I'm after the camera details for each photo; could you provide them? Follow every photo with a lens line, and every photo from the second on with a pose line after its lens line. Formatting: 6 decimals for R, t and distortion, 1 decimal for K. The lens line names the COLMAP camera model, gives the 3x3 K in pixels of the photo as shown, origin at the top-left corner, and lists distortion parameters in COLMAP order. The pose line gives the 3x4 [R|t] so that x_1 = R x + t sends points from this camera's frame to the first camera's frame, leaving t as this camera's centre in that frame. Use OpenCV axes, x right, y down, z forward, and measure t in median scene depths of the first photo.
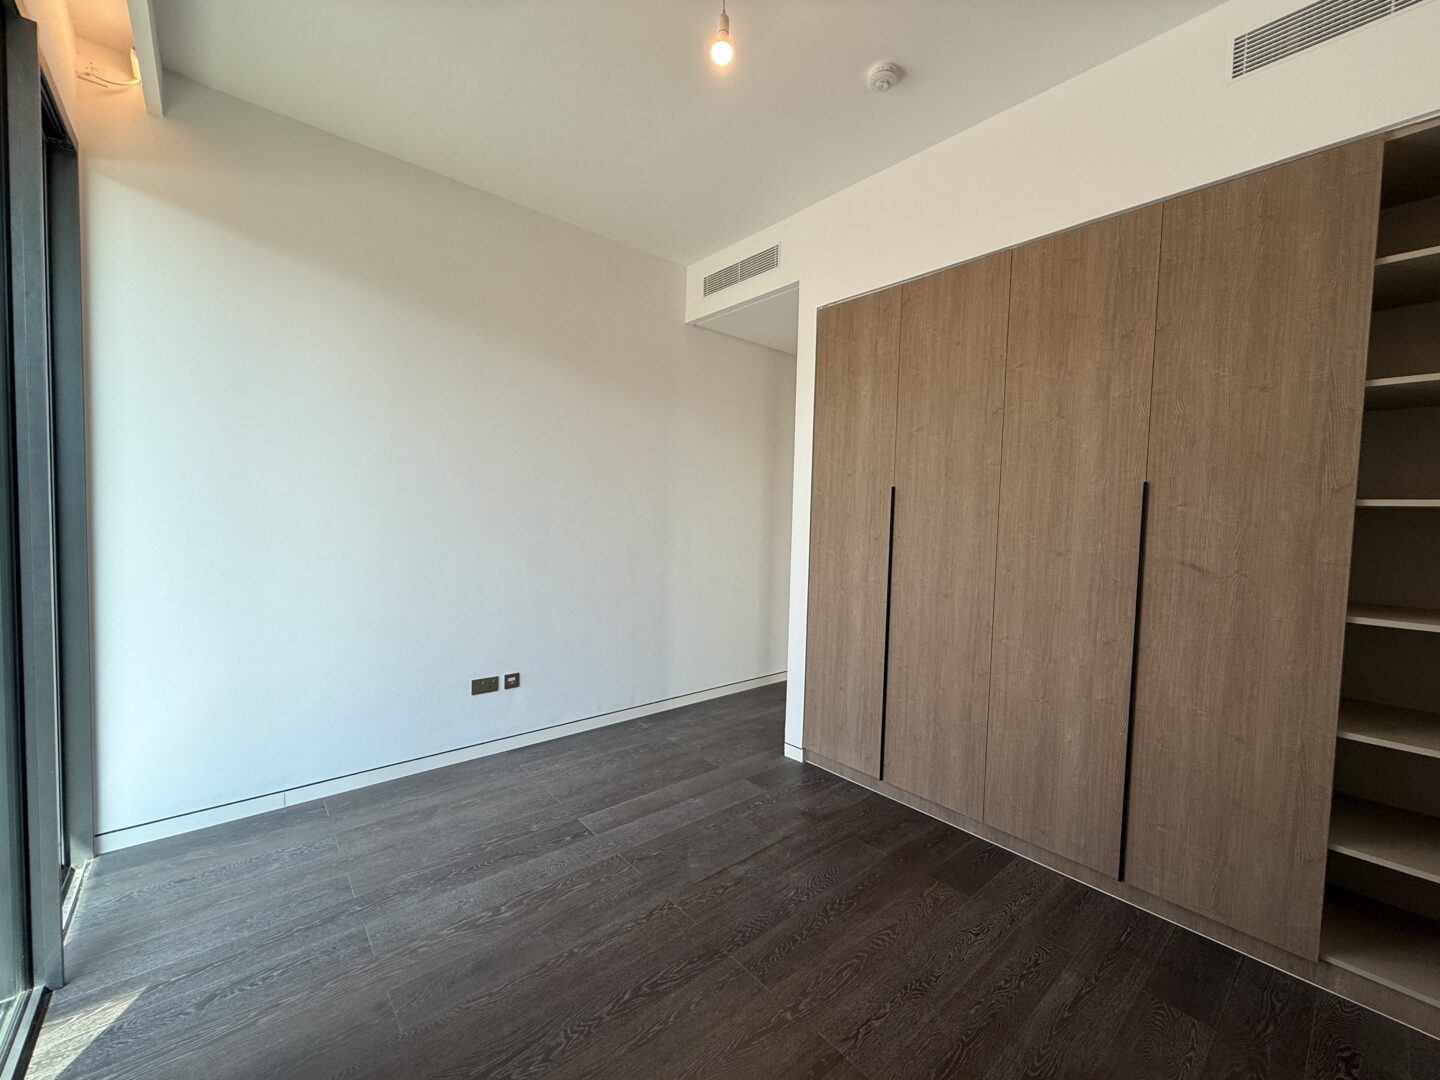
lens RADIAL K [[570.1, 0, 715.9], [0, 570.1, 541.6], [0, 0, 1]] dist [-0.003850, 0.000216]
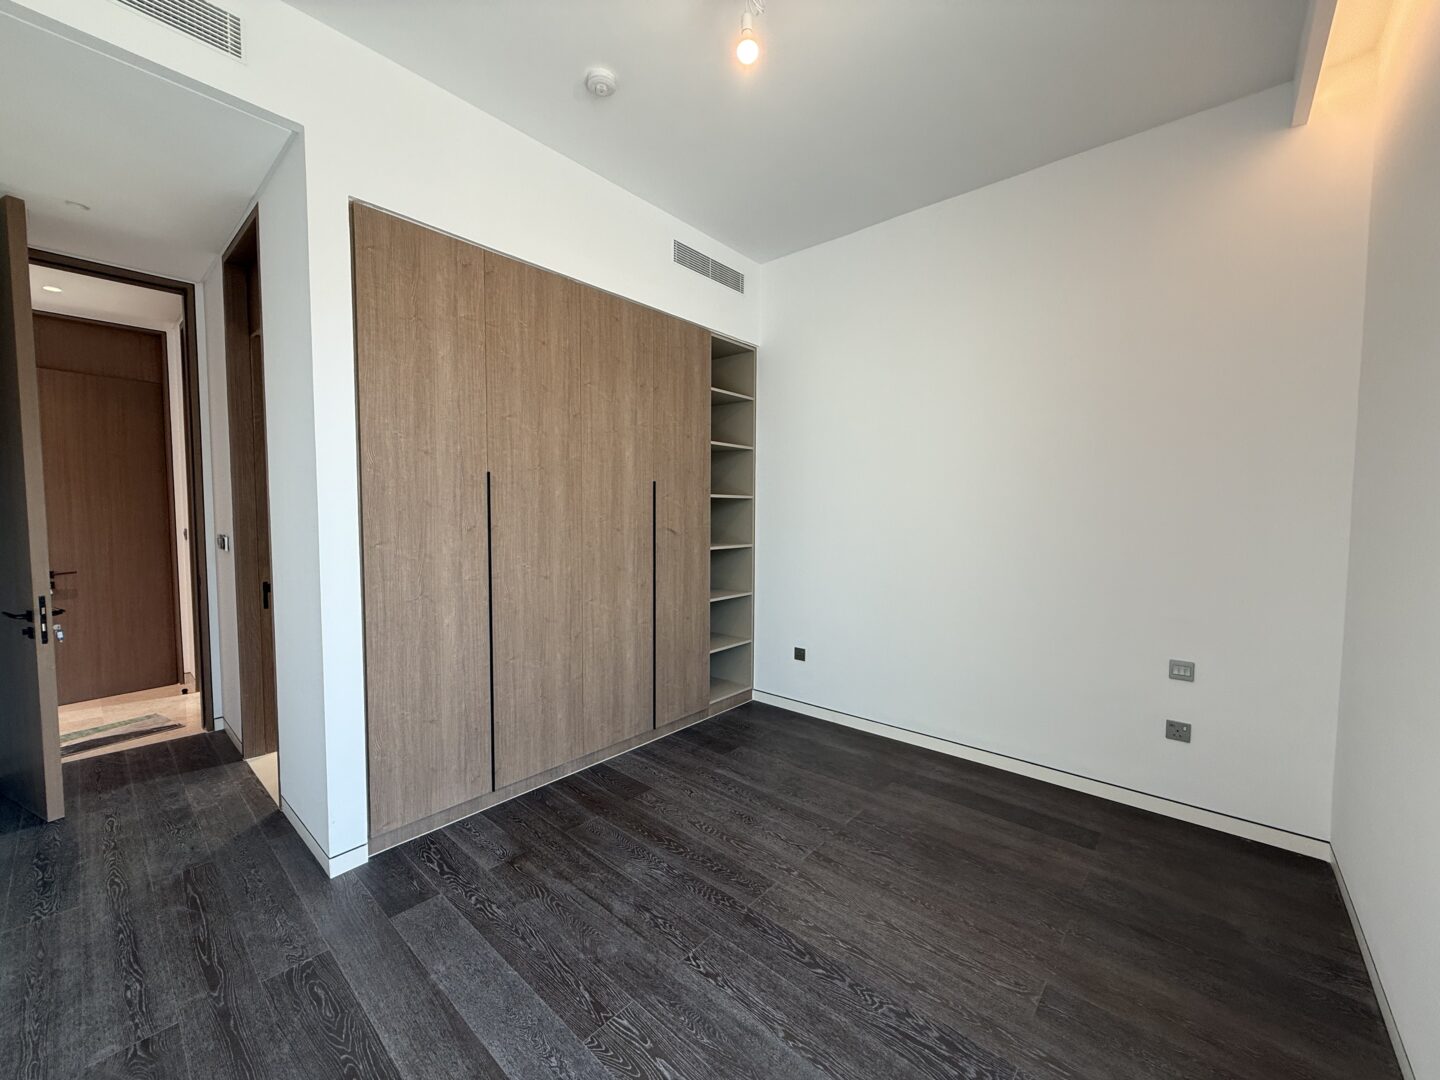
lens RADIAL K [[570.1, 0, 715.9], [0, 570.1, 541.6], [0, 0, 1]] dist [-0.003850, 0.000216]
pose [[-0.135902, -0.082403, 0.987289, -0.715596], [0.039459, 0.995294, 0.088503, -0.056496], [-0.989936, 0.050985, -0.132011, 0.838664]]
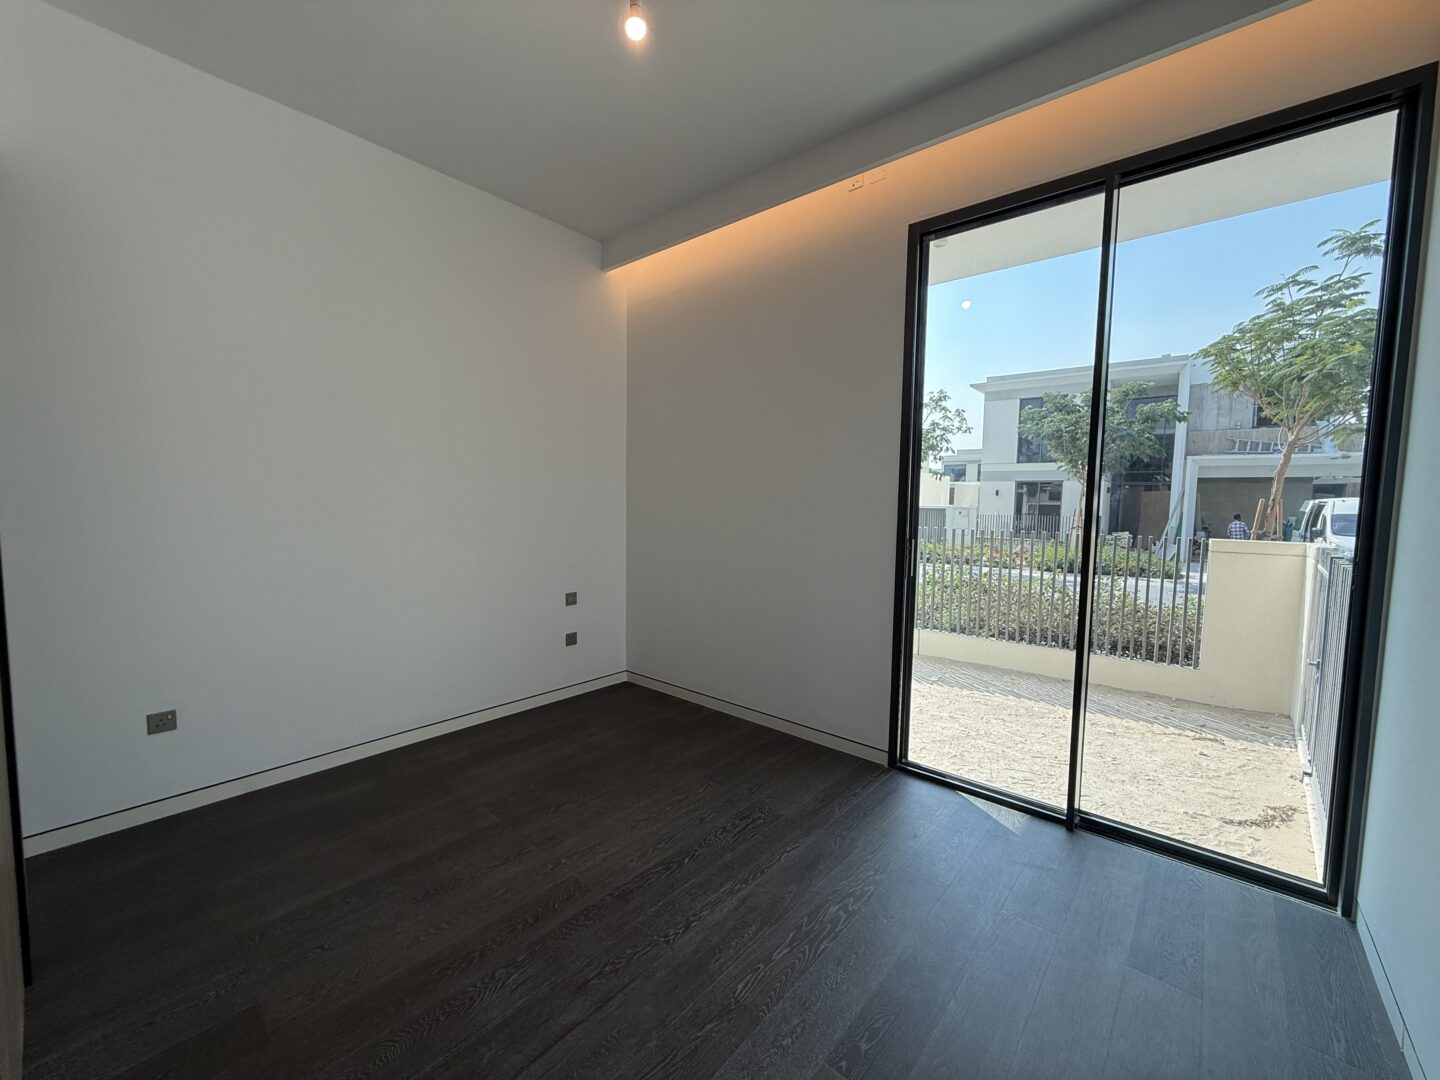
lens RADIAL K [[568.1, 0, 718.6], [0, 568.1, 541.4], [0, 0, 1]] dist [-0.006803, -0.000005]
pose [[-0.988406, -0.030373, -0.148764, -0.007997], [-0.048123, 0.991941, 0.117208, -0.057284], [0.144005, 0.123008, -0.981902, 1.436864]]
